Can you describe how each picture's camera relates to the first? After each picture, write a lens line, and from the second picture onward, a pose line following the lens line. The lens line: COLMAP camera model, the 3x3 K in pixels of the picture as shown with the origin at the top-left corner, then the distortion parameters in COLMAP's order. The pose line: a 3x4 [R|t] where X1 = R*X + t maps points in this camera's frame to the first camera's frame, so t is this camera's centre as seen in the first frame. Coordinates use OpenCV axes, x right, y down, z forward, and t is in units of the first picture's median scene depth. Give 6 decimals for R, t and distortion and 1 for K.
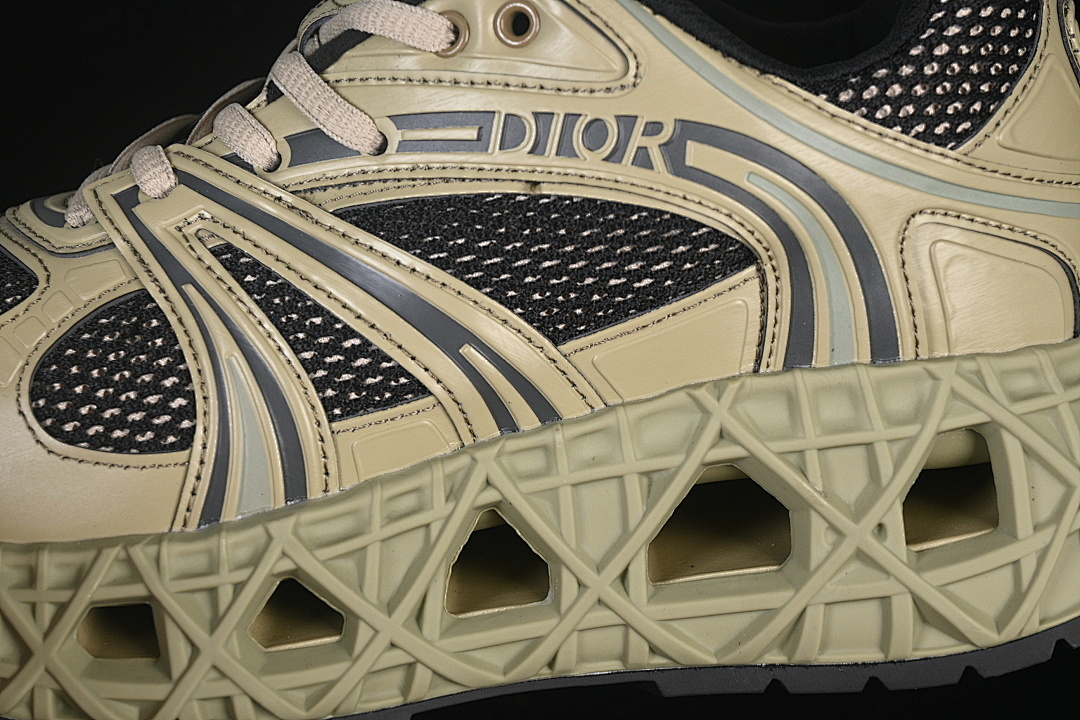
lens RADIAL K [[2322.9, 0, 548.8], [0, 2322.9, 357.0], [0, 0, 1]] dist [0.023820, 0.000000]
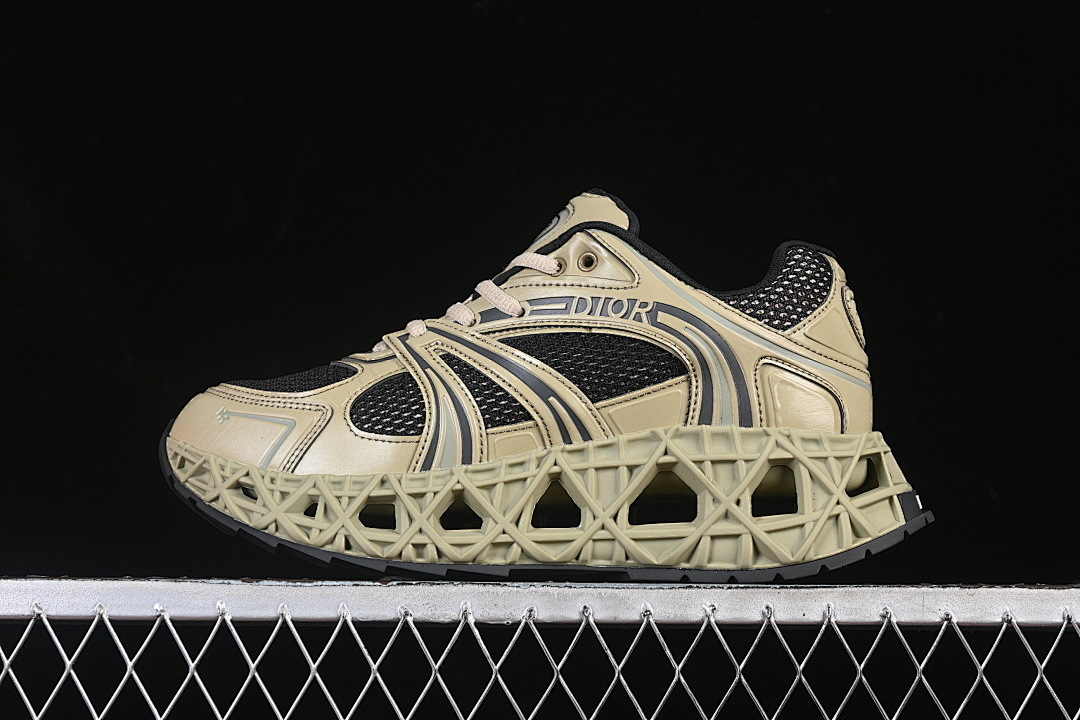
lens RADIAL K [[2322.9, 0, 541.8], [0, 2322.9, 359.7], [0, 0, 1]] dist [0.023820, 0.000000]
pose [[0.993337, 0.072727, -0.089397, 0.146854], [-0.099232, 0.934229, -0.342592, 0.705195], [0.058601, 0.349181, 0.935221, -1.047417]]
